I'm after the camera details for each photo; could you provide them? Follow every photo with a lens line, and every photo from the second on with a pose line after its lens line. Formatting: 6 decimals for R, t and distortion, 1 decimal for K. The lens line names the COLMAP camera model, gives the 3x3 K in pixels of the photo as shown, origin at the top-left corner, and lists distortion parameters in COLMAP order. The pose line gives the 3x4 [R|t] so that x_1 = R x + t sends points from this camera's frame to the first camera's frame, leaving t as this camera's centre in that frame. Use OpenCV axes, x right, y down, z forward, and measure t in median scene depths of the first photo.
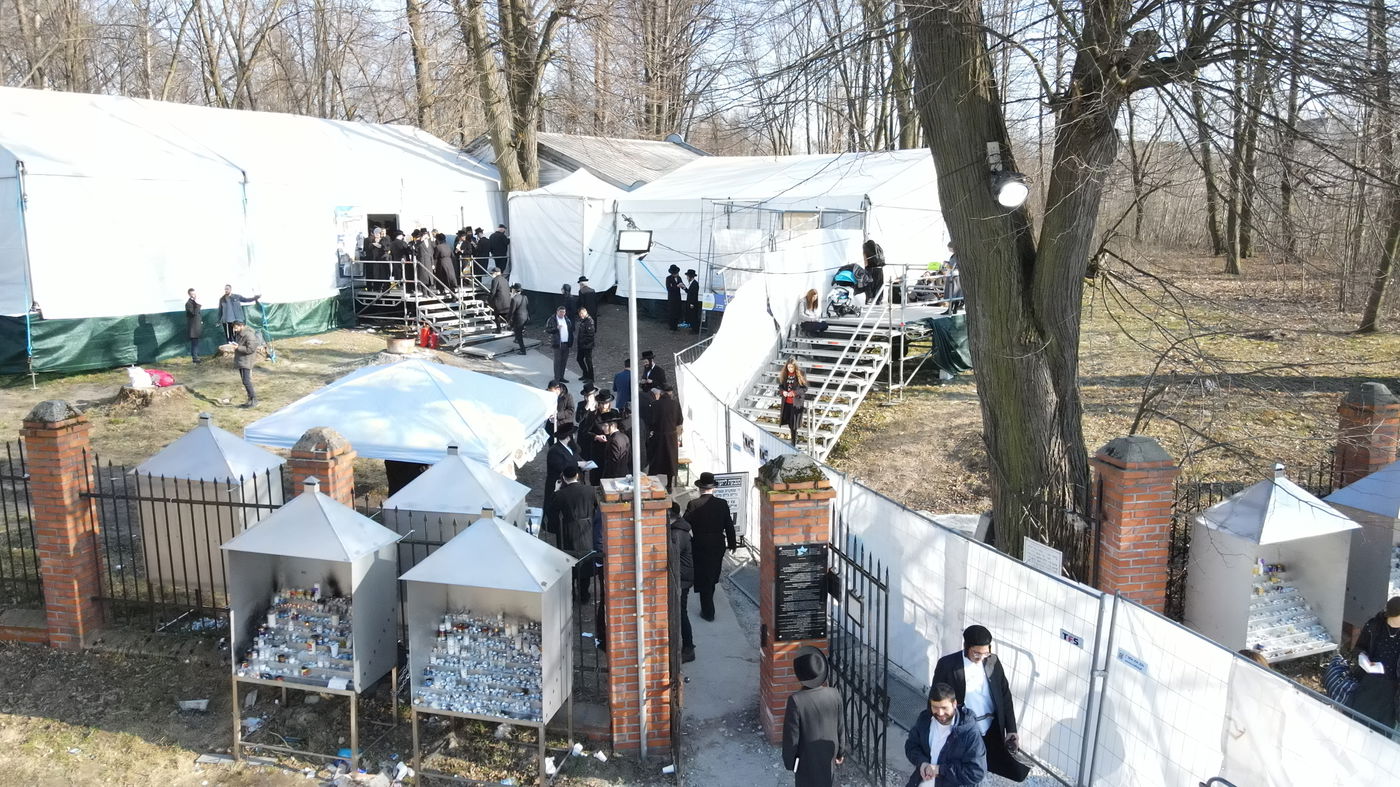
lens RADIAL K [[1042.6, 0, 700.0], [0, 1042.6, 393.5], [0, 0, 1]] dist [0.015885, 0.000510]
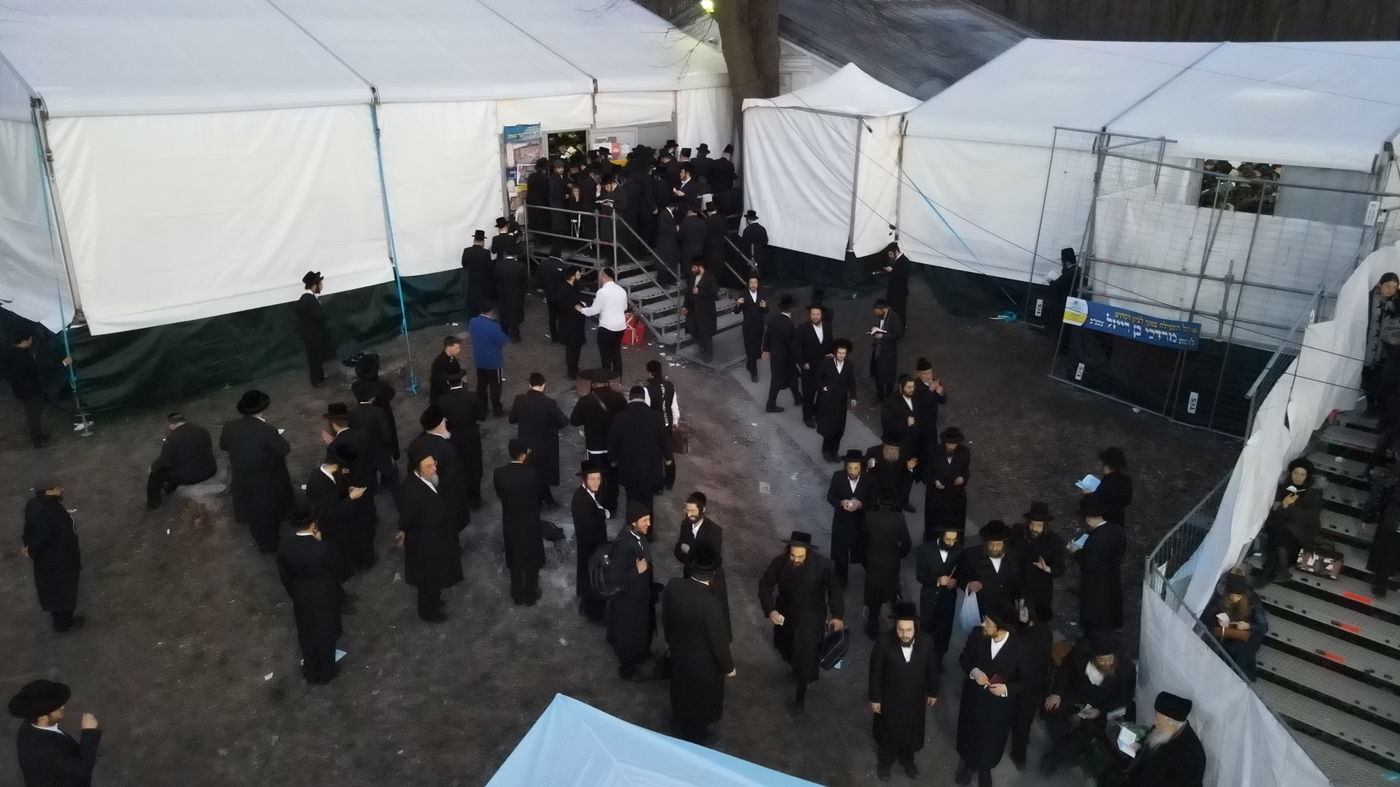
lens RADIAL K [[1042.6, 0, 700.0], [0, 1042.6, 393.5], [0, 0, 1]] dist [0.015885, 0.000510]
pose [[0.987032, 0.050821, -0.152264, -0.130585], [-0.025032, 0.985686, 0.166725, -0.155148], [0.158558, -0.160751, 0.974176, 0.392353]]
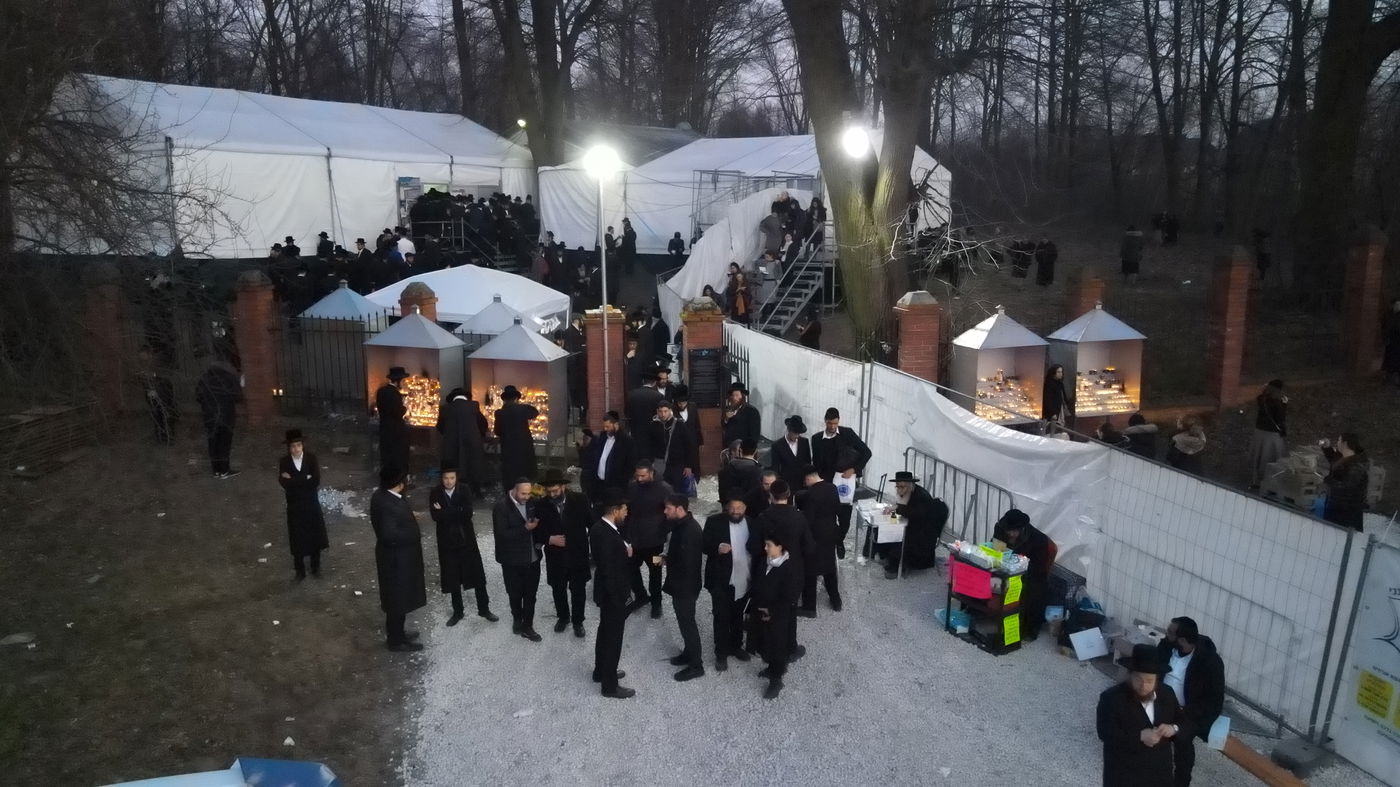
lens RADIAL K [[1042.6, 0, 700.0], [0, 1042.6, 393.5], [0, 0, 1]] dist [0.015885, 0.000510]
pose [[0.999478, 0.005654, -0.031802, 0.060769], [-0.005566, 0.999980, 0.002845, 0.089461], [0.031817, -0.002667, 0.999490, -0.282824]]
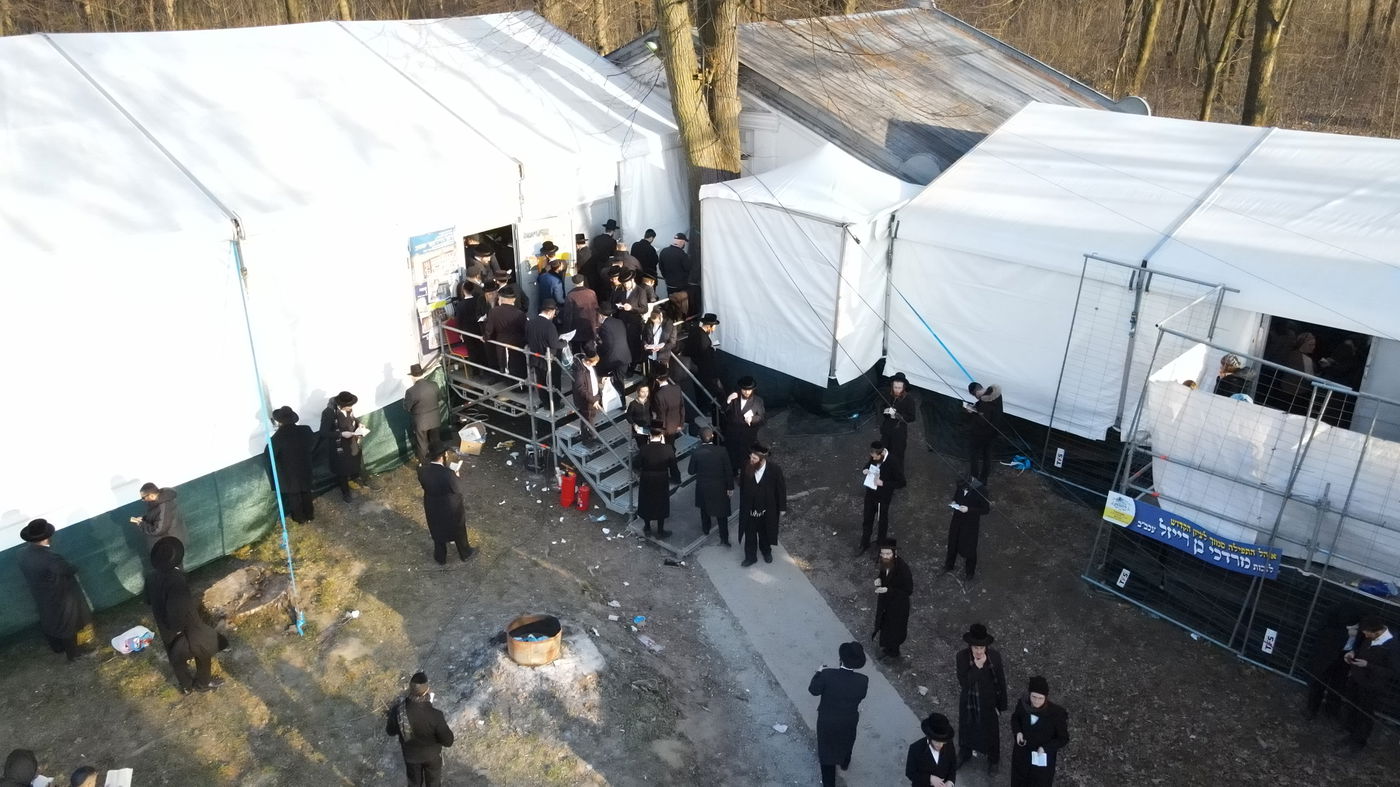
lens RADIAL K [[1031.8, 0, 700.0], [0, 1031.8, 393.5], [0, 0, 1]] dist [-0.038673, 0.104936]
pose [[0.994832, 0.037470, -0.094364, -0.169971], [-0.013726, 0.970512, 0.240660, -0.294535], [0.100599, -0.238121, 0.966011, 0.571498]]
